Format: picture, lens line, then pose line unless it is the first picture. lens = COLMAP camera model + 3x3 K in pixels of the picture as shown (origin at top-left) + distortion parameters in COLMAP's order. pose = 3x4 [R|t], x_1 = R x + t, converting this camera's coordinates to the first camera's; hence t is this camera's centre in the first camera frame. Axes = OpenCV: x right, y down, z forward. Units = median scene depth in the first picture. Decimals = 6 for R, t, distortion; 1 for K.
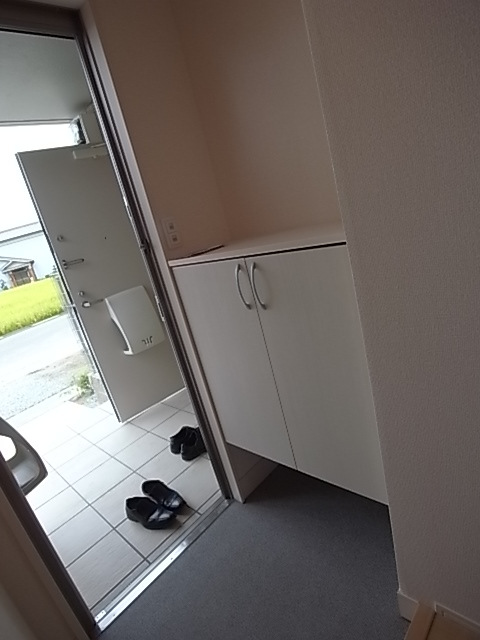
lens RADIAL K [[343.4, 0, 242.9], [0, 343.4, 307.2], [0, 0, 1]] dist [-0.076101, 0.029282]
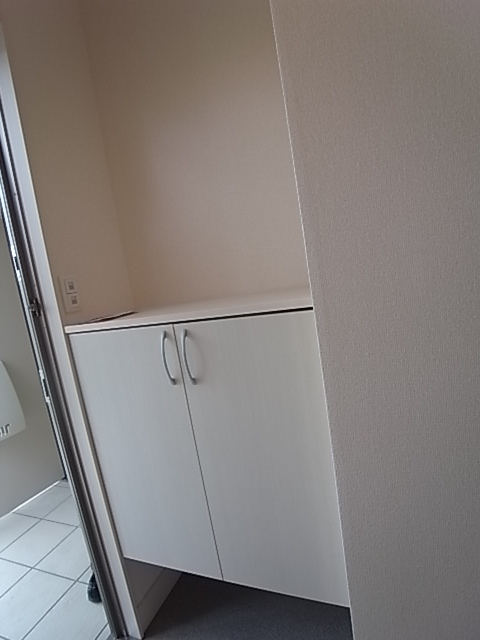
lens RADIAL K [[343.4, 0, 242.9], [0, 343.4, 307.2], [0, 0, 1]] dist [-0.076101, 0.029282]
pose [[0.934086, 0.047938, 0.353814, -0.131000], [0.029869, 0.976981, -0.211227, 0.002673], [-0.355795, 0.207873, 0.911152, 0.127357]]
